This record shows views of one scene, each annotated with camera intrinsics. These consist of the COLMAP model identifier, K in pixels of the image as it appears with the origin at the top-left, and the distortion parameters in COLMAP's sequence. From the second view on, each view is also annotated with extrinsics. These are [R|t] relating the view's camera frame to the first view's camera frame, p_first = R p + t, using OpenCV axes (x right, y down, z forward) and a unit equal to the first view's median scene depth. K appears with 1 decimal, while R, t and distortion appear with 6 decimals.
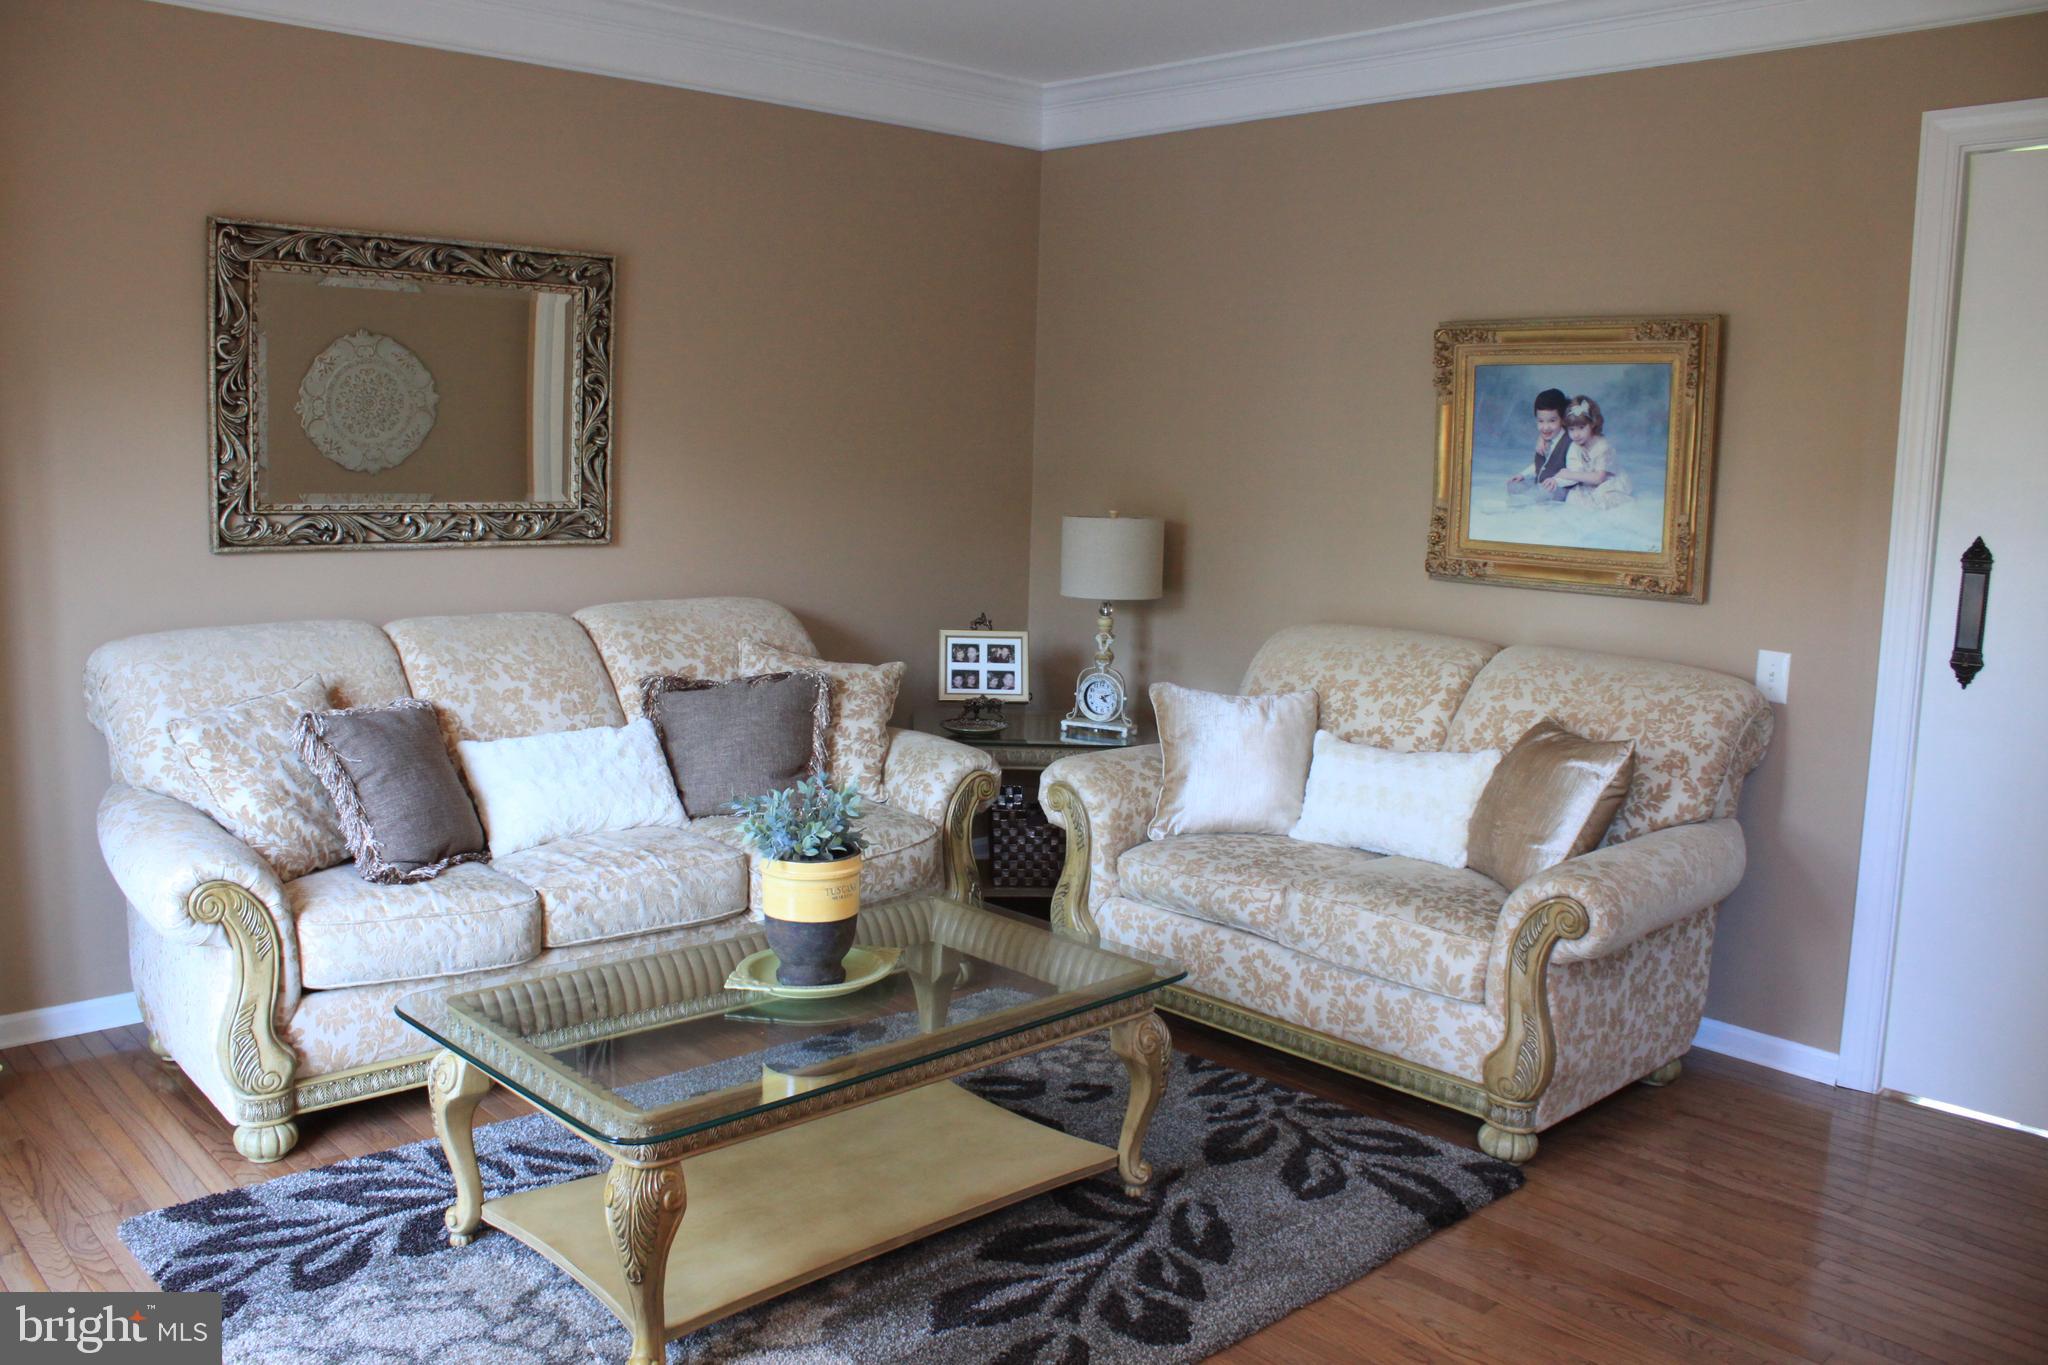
lens RADIAL K [[1696.3, 0, 1033.3], [0, 1696.3, 672.6], [0, 0, 1]] dist [-0.160681, 0.116000]
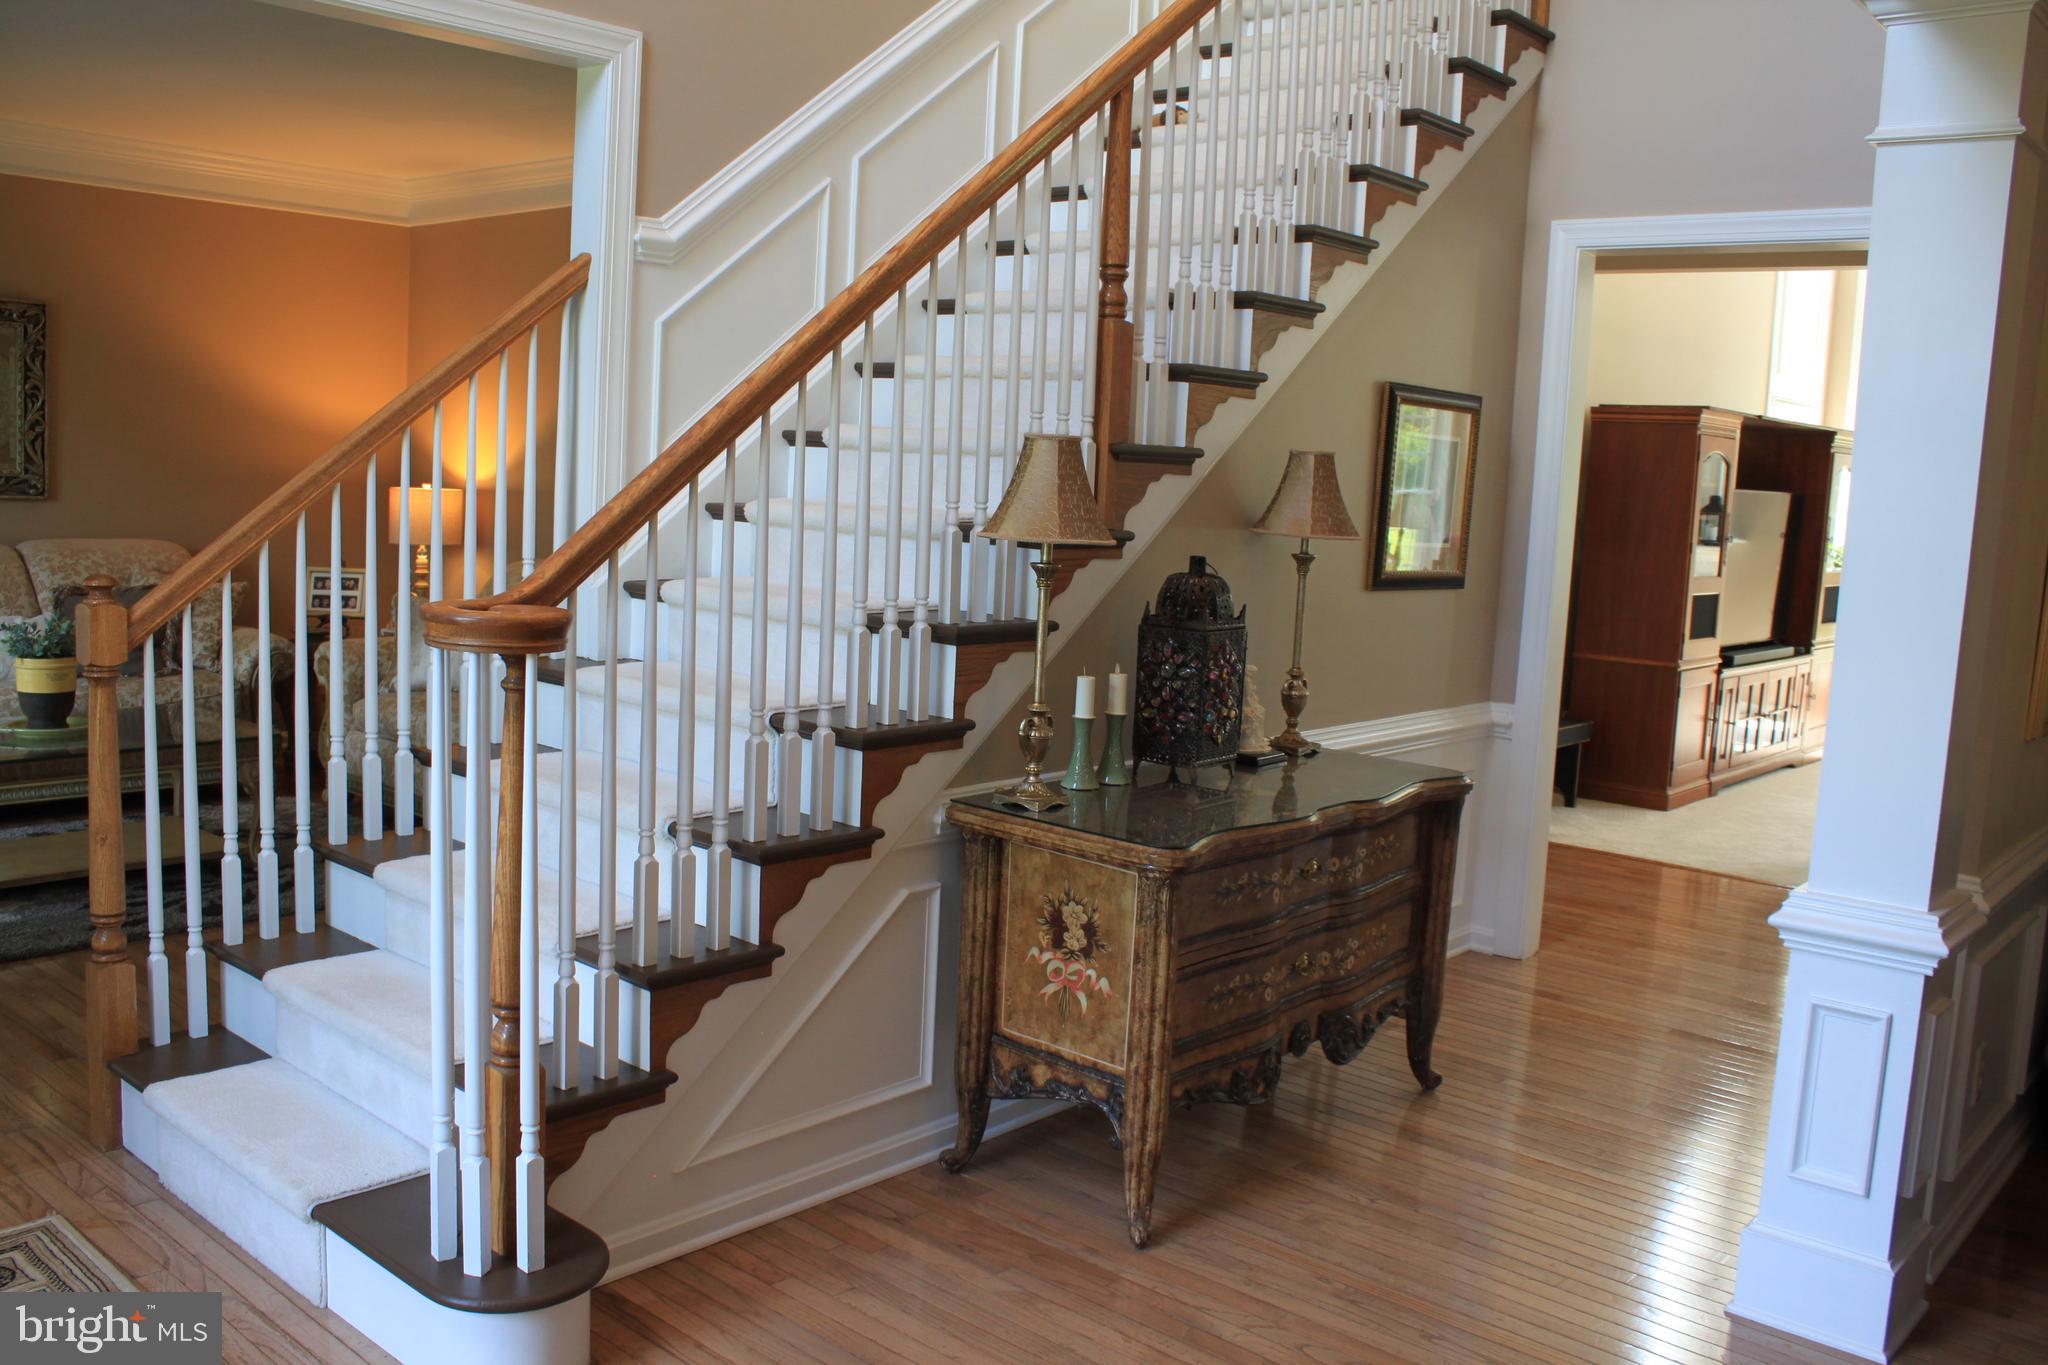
lens RADIAL K [[1696.3, 0, 1014.0], [0, 1696.3, 684.0], [0, 0, 1]] dist [-0.160681, 0.116000]
pose [[0.994133, 0.007328, 0.107920, 0.478228], [-0.006608, 0.999953, -0.007032, 0.097593], [-0.107967, 0.006278, 0.994135, -0.547946]]
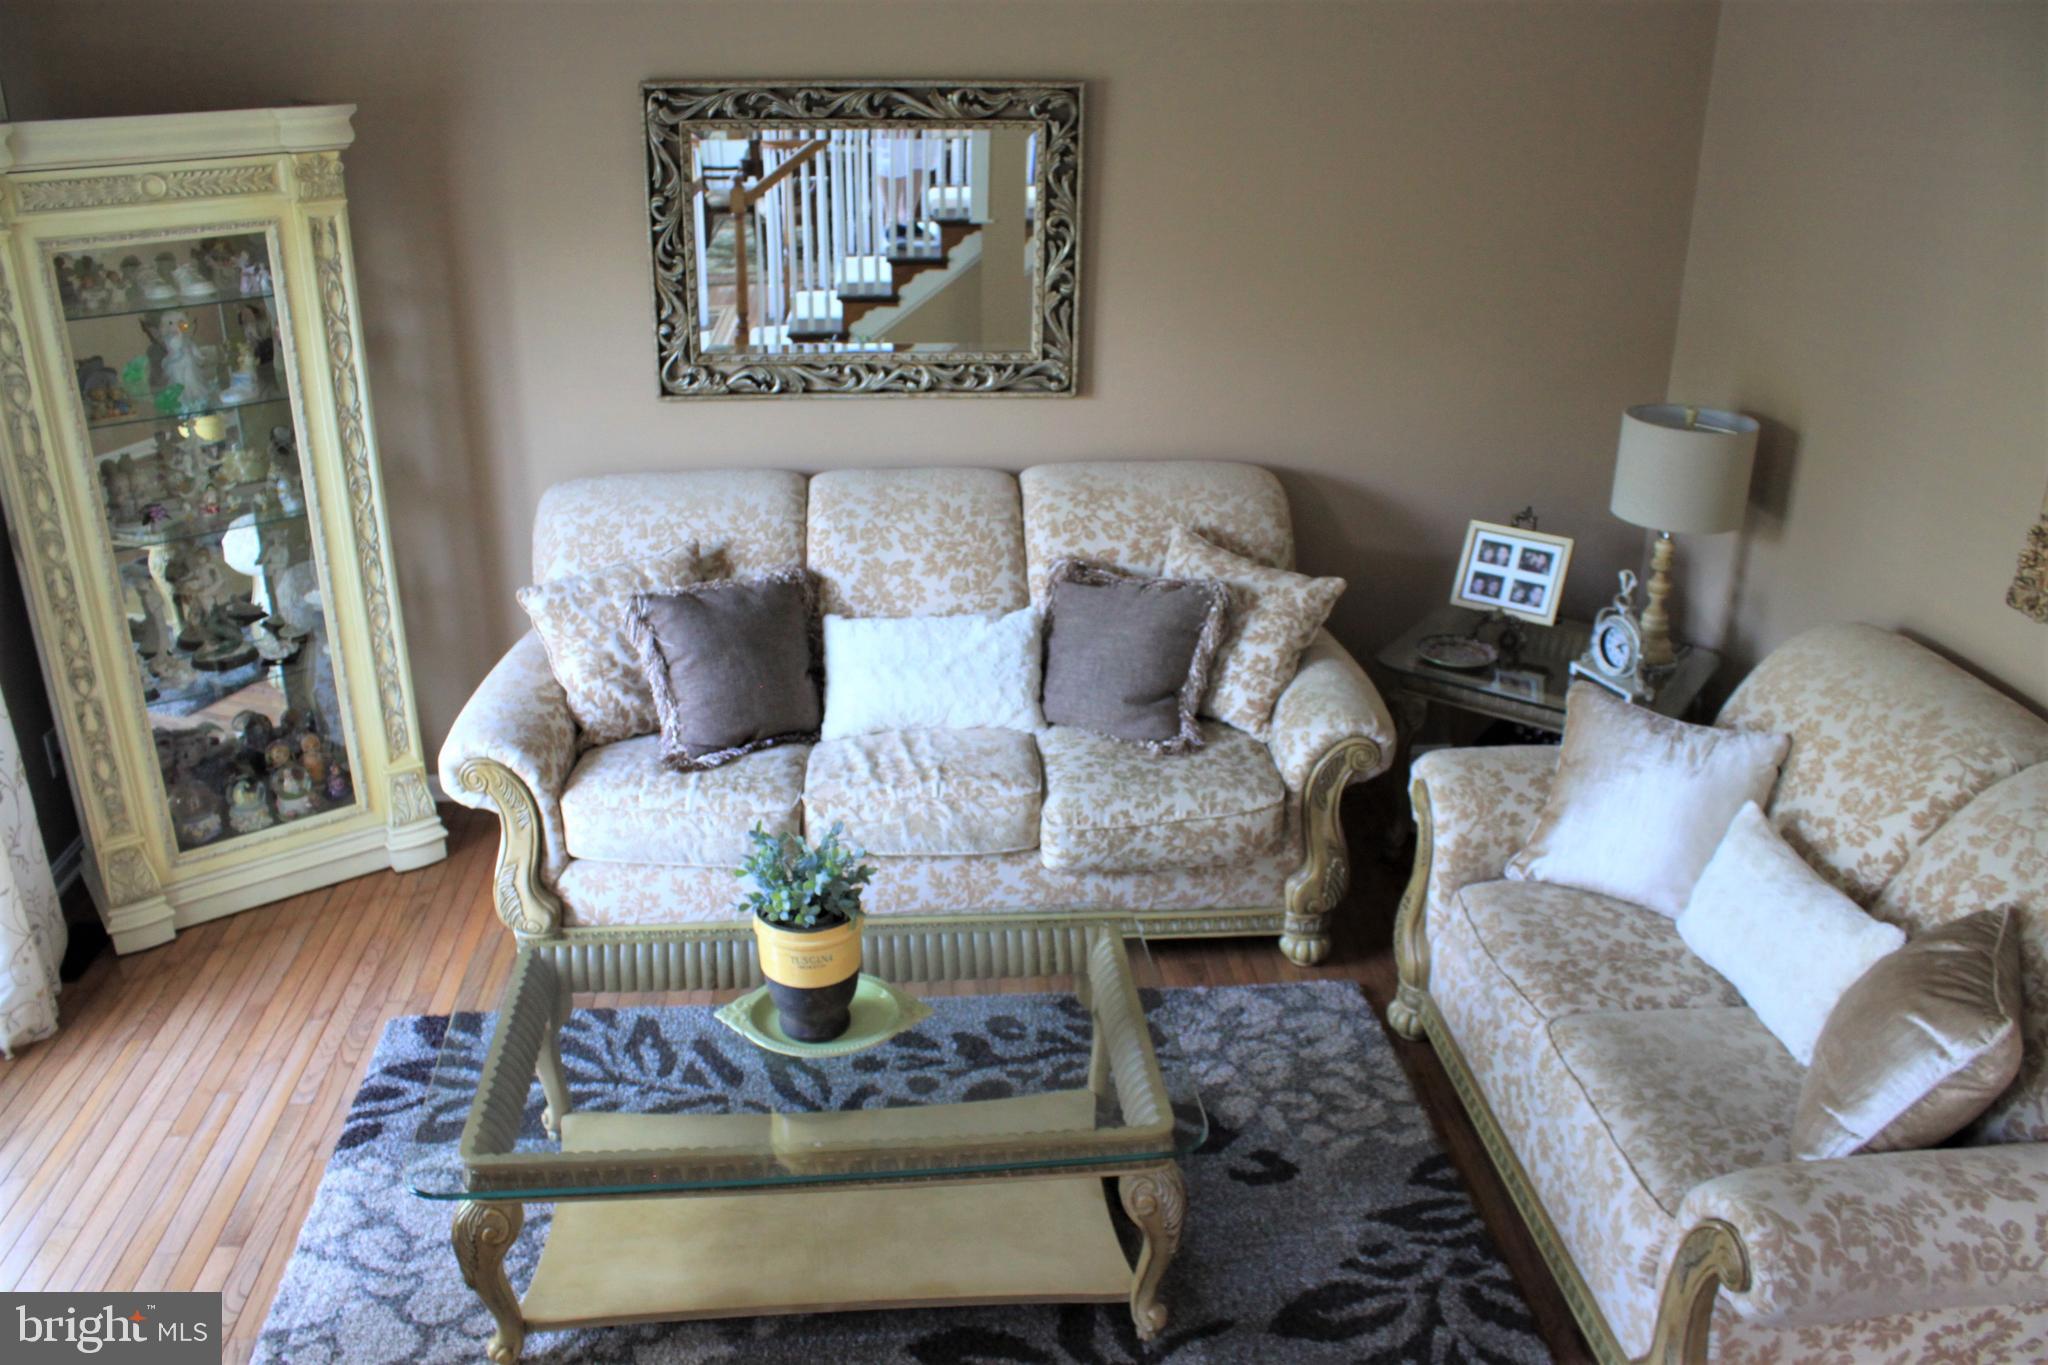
lens RADIAL K [[1696.3, 0, 1007.0], [0, 1696.3, 682.0], [0, 0, 1]] dist [-0.160681, 0.116000]
pose [[0.776863, 0.221726, -0.589339, 0.338221], [-0.068567, 0.960173, 0.270861, -0.194549], [0.625925, -0.170013, 0.761126, 0.257066]]
